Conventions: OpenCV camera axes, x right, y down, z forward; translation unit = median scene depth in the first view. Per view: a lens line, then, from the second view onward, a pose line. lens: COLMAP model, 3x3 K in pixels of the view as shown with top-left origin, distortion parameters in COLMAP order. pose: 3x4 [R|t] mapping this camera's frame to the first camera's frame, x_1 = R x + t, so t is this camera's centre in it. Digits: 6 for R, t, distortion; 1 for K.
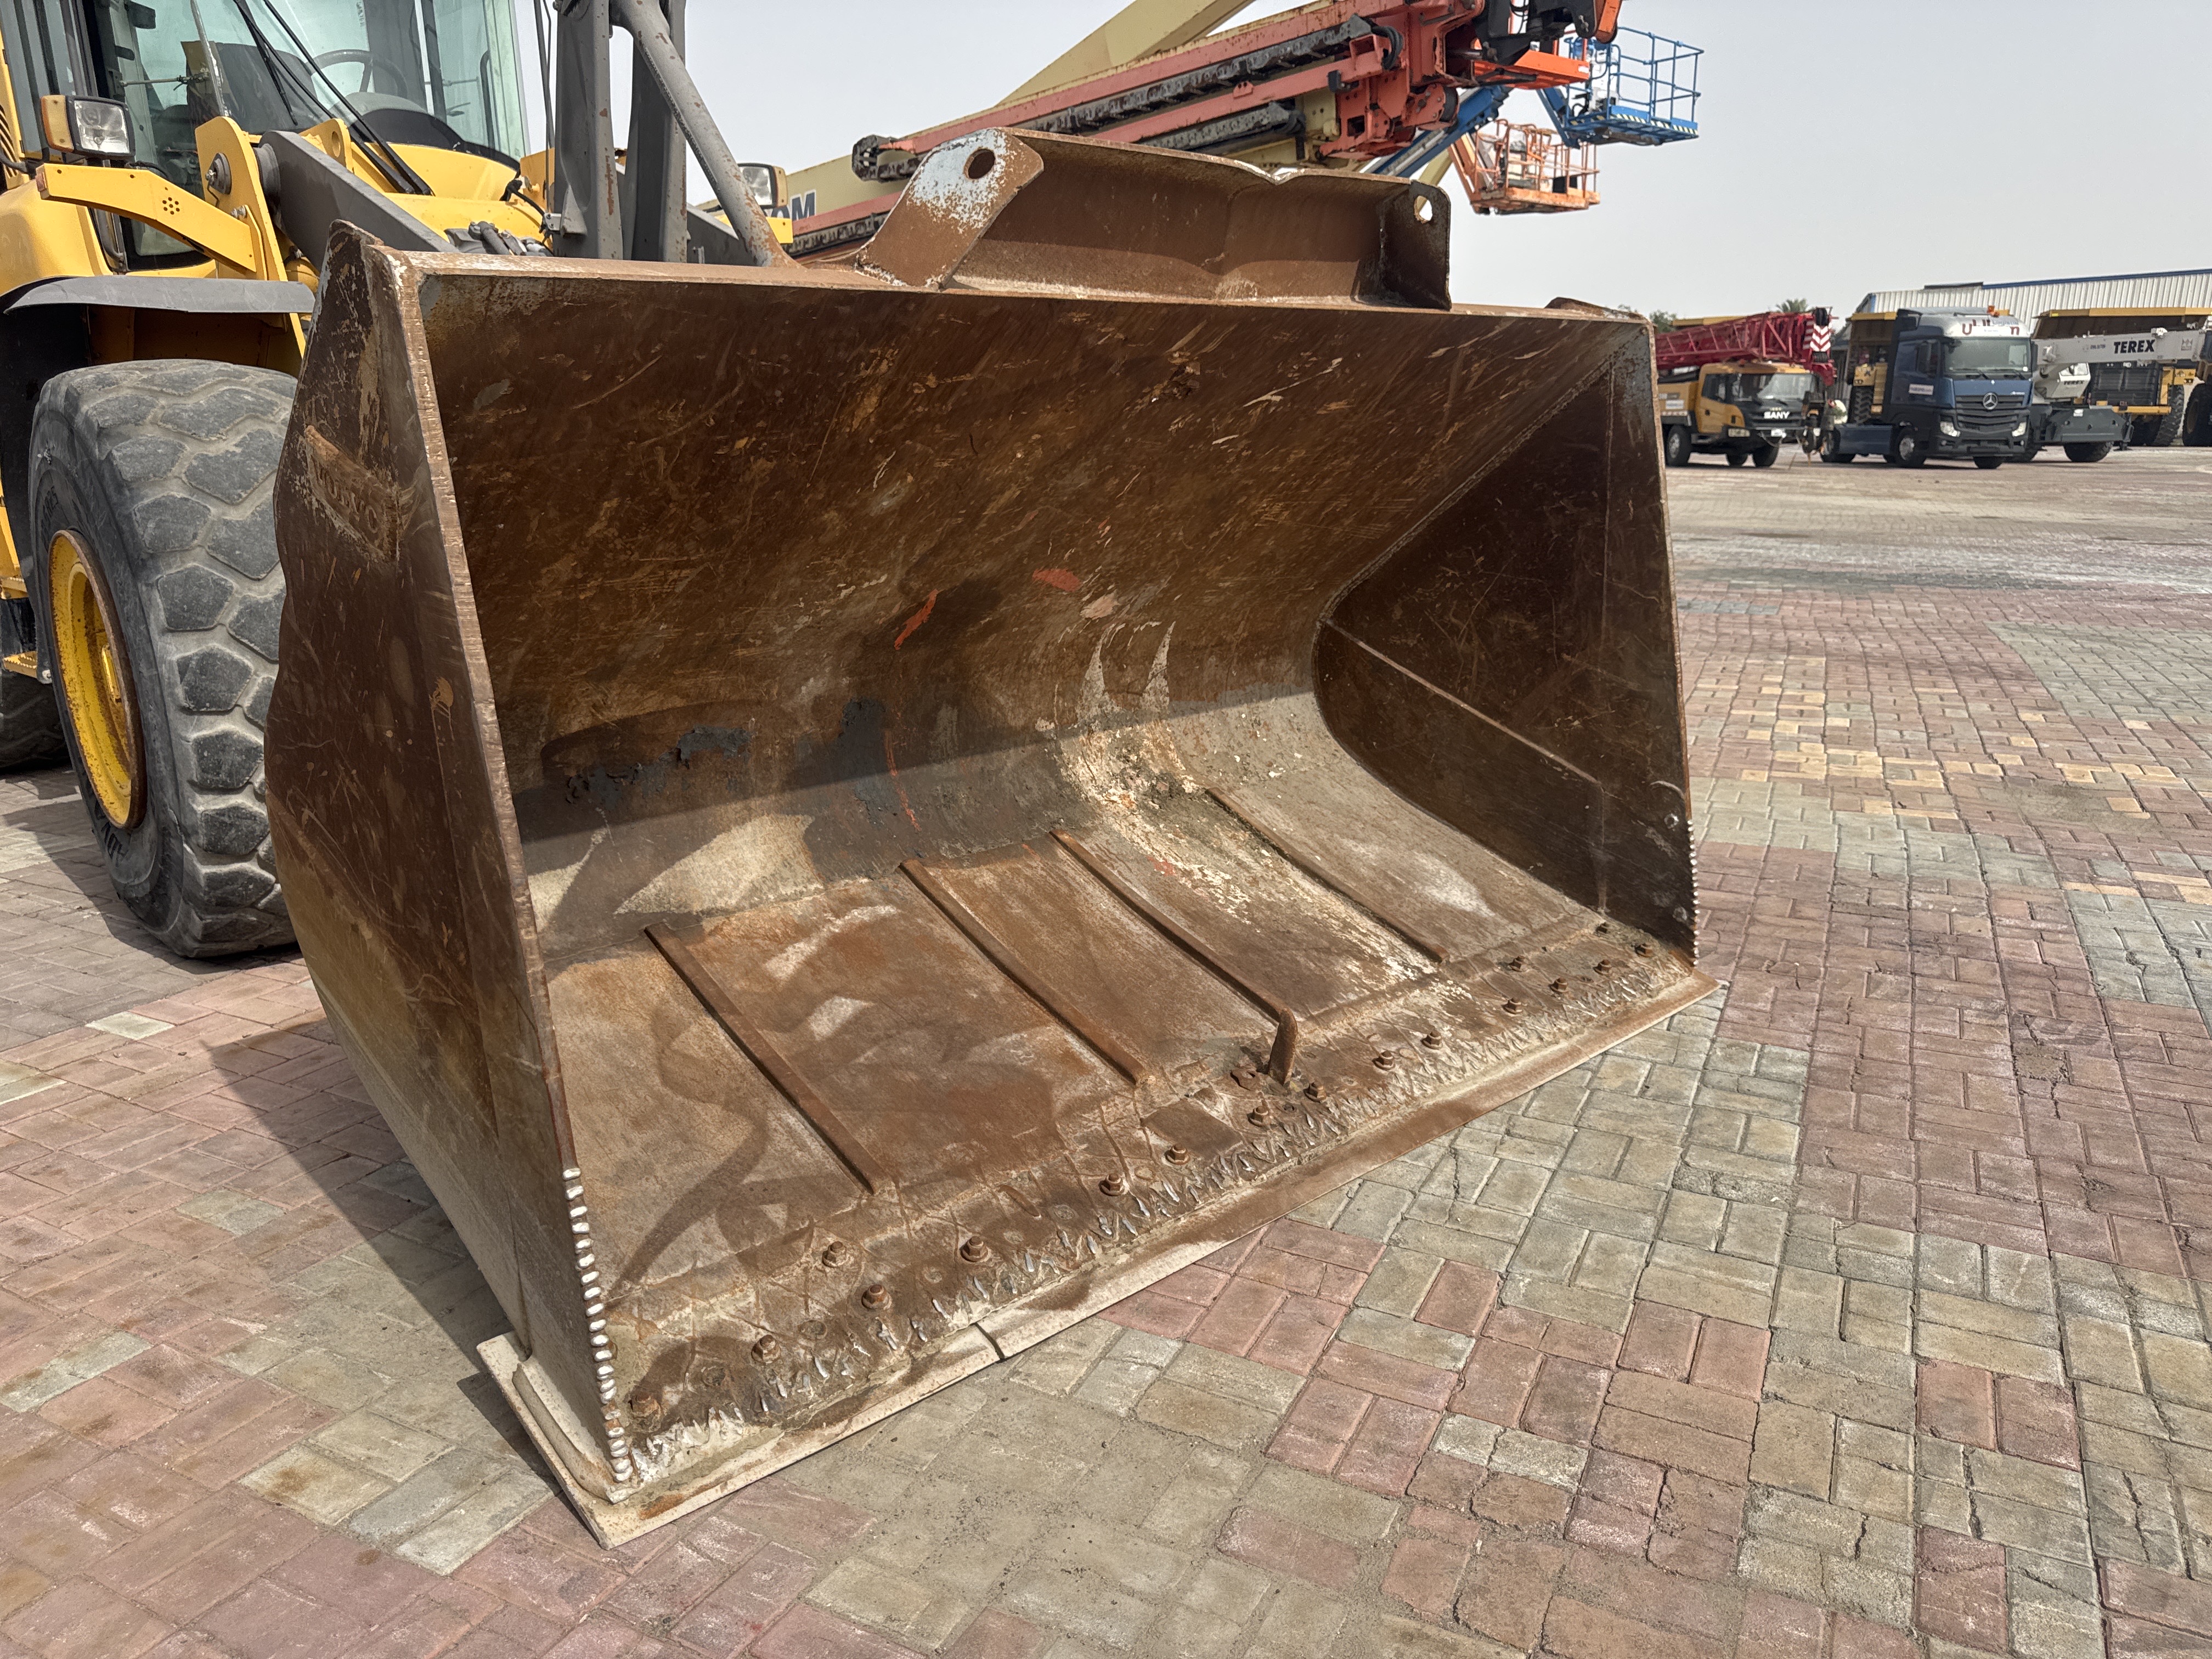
lens RADIAL K [[1555.7, 0, 1113.7], [0, 1555.7, 851.9], [0, 0, 1]] dist [0.177965, -0.397713]
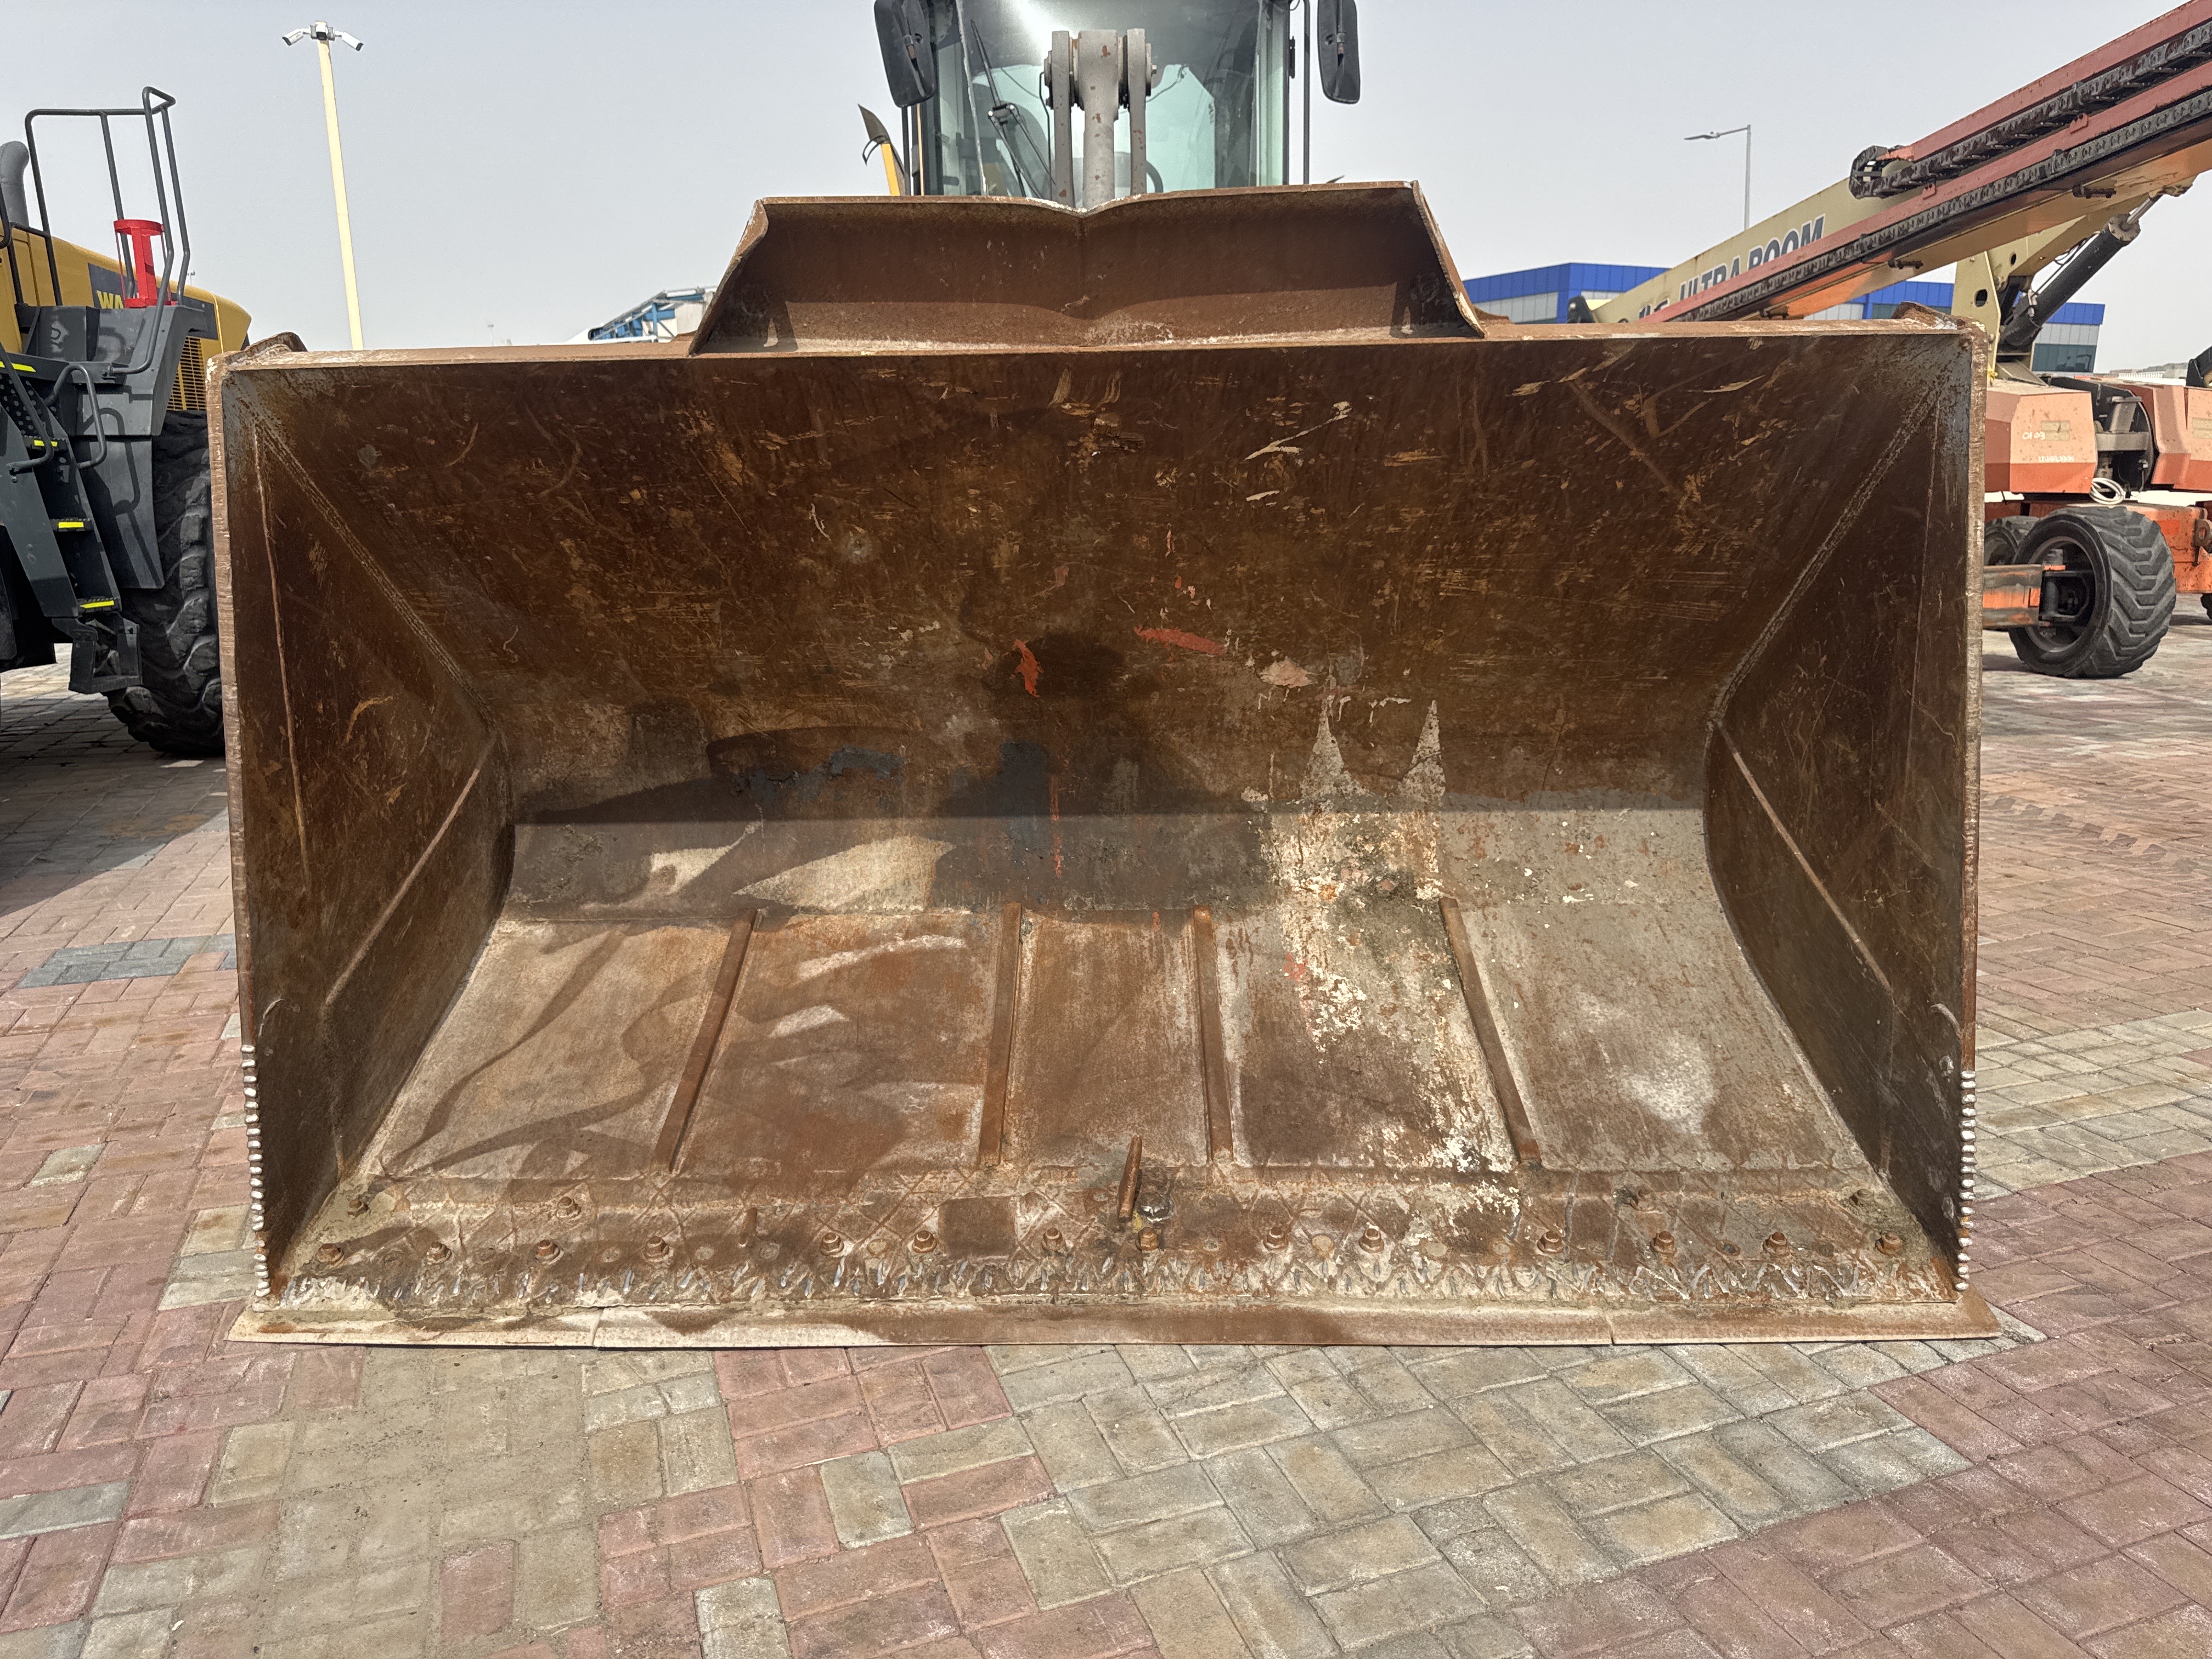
lens RADIAL K [[1563.0, 0, 1090.6], [0, 1563.0, 851.5], [0, 0, 1]] dist [0.132106, -0.245591]
pose [[0.720885, 0.162177, -0.673813, 0.646545], [-0.180912, 0.982562, 0.042938, -0.088223], [0.669027, 0.090947, 0.737653, 0.308224]]
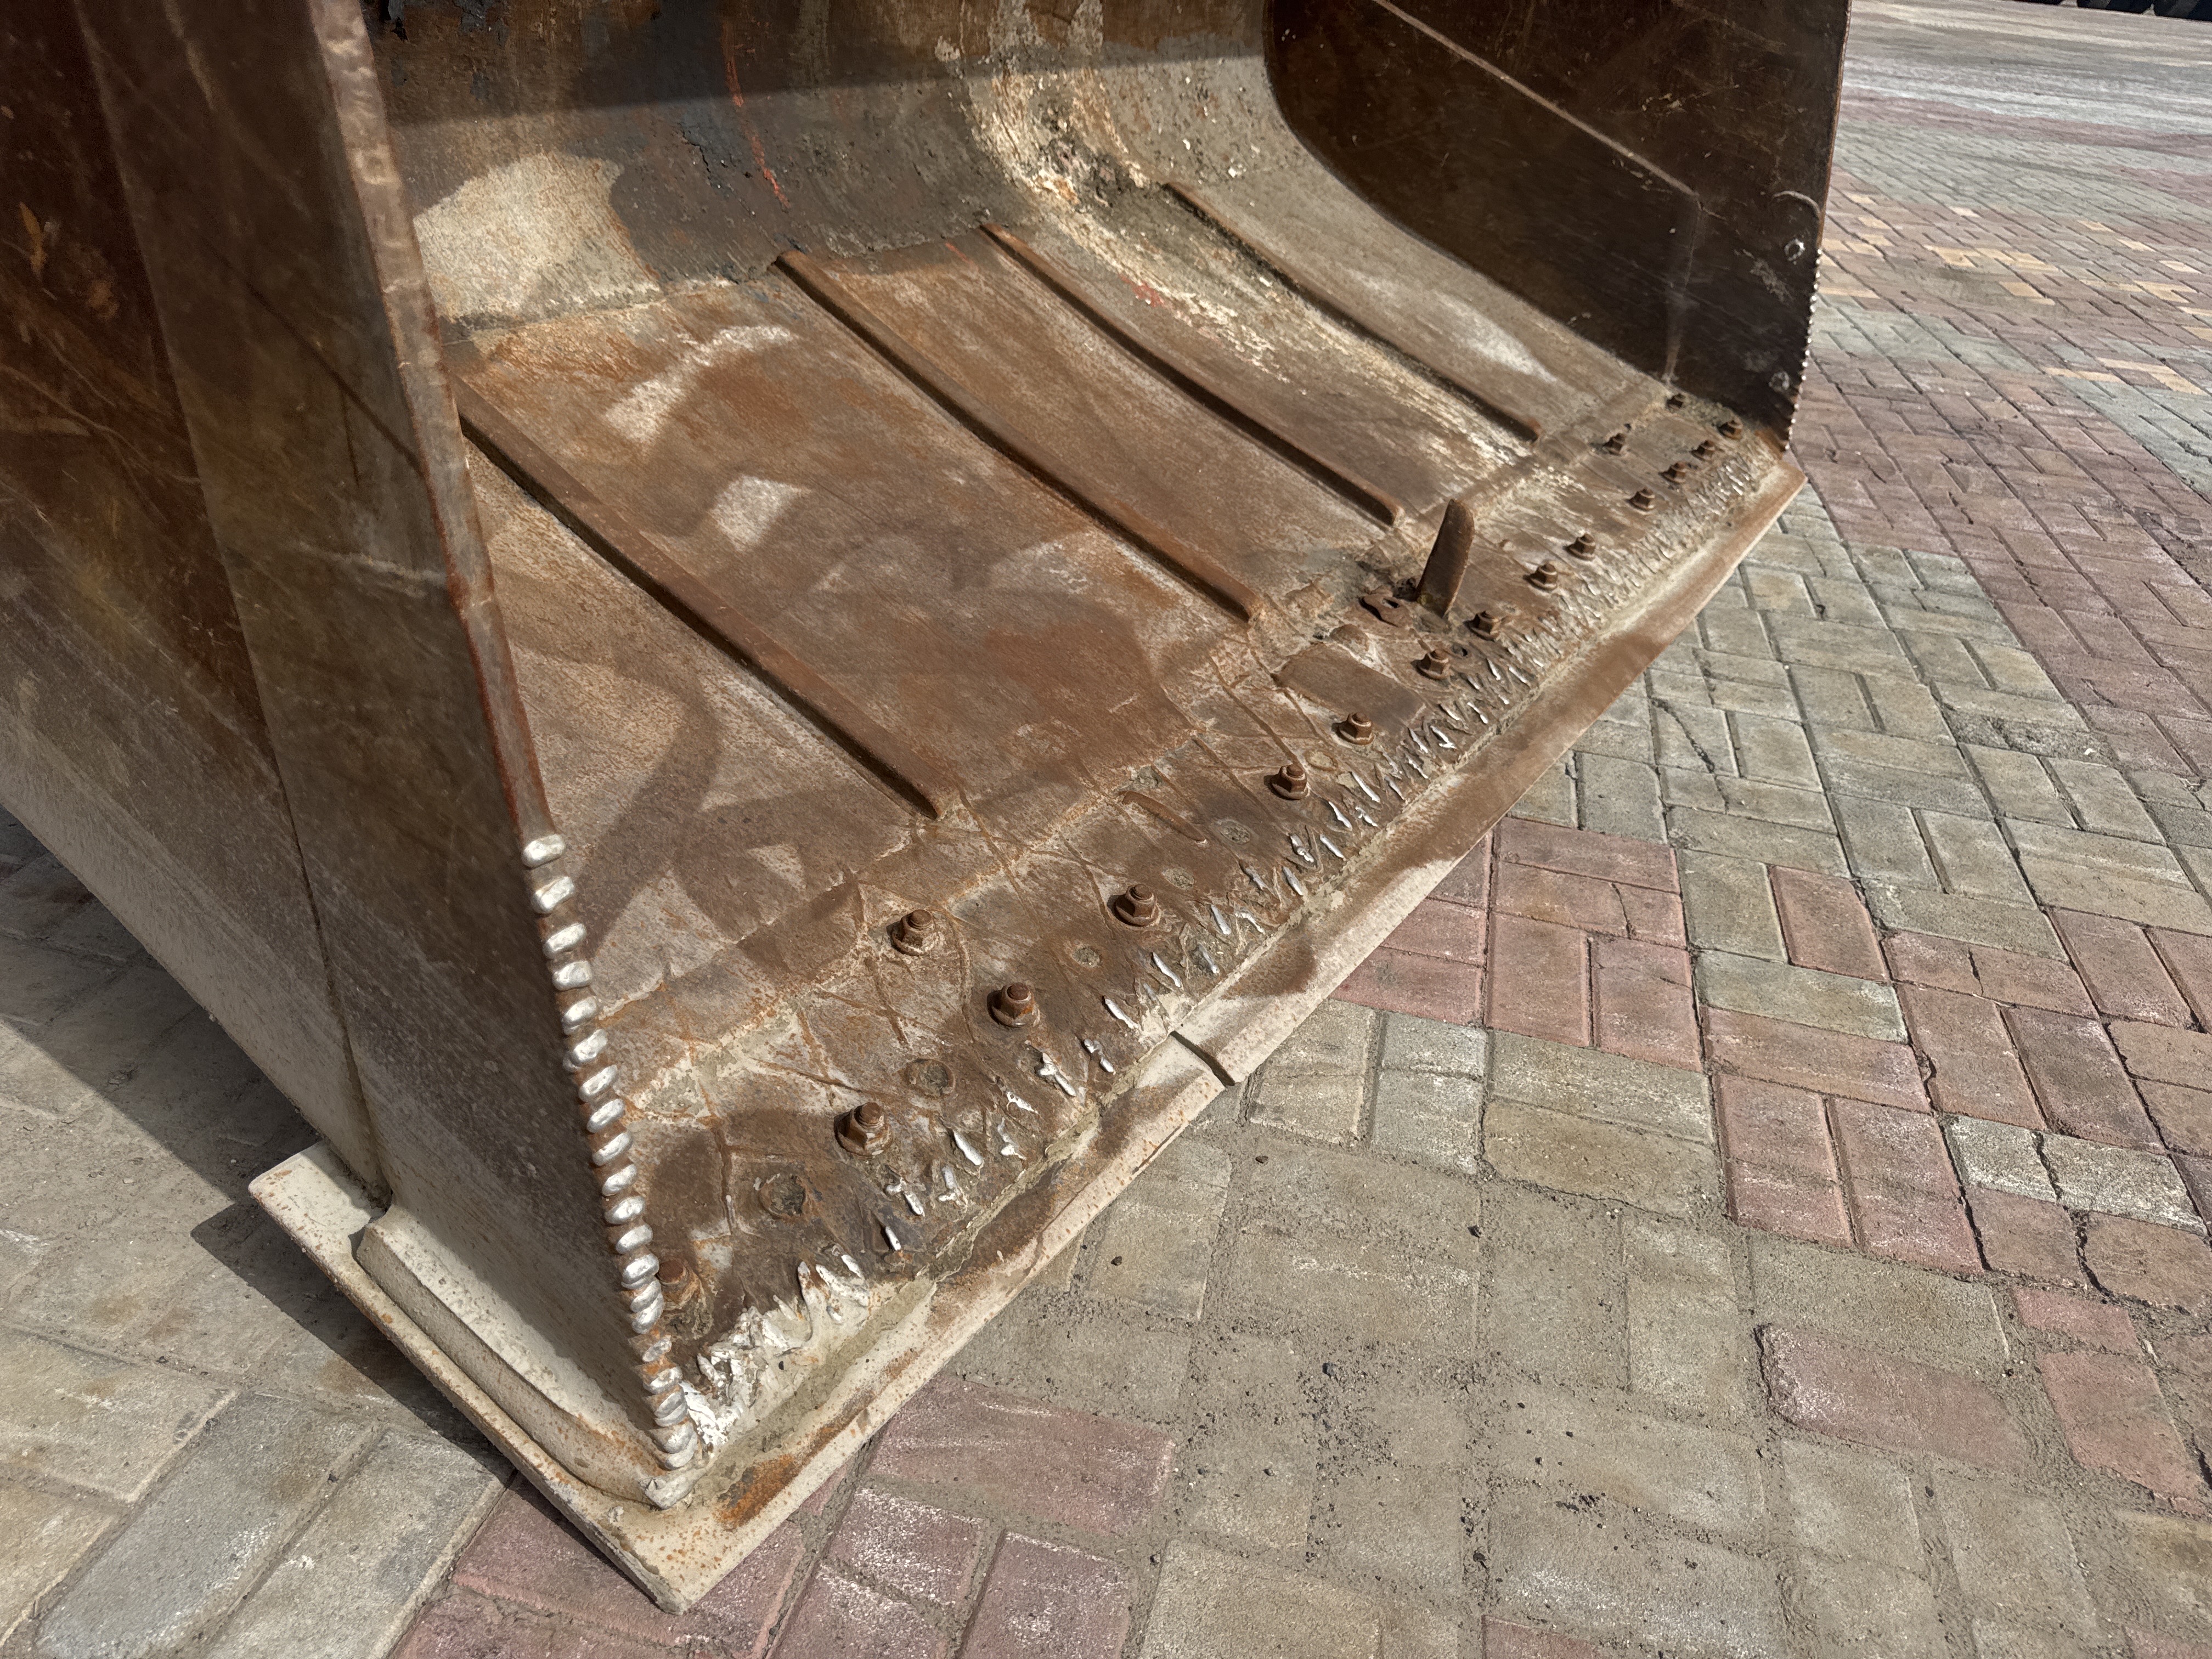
lens RADIAL K [[1565.6, 0, 1106.0], [0, 1565.6, 829.5], [0, 0, 1]] dist [0.165768, -0.347949]
pose [[0.968032, -0.051973, 0.245384, -0.193357], [-0.016468, 0.963017, 0.268937, 0.057109], [-0.250286, -0.264381, 0.931375, 0.380799]]
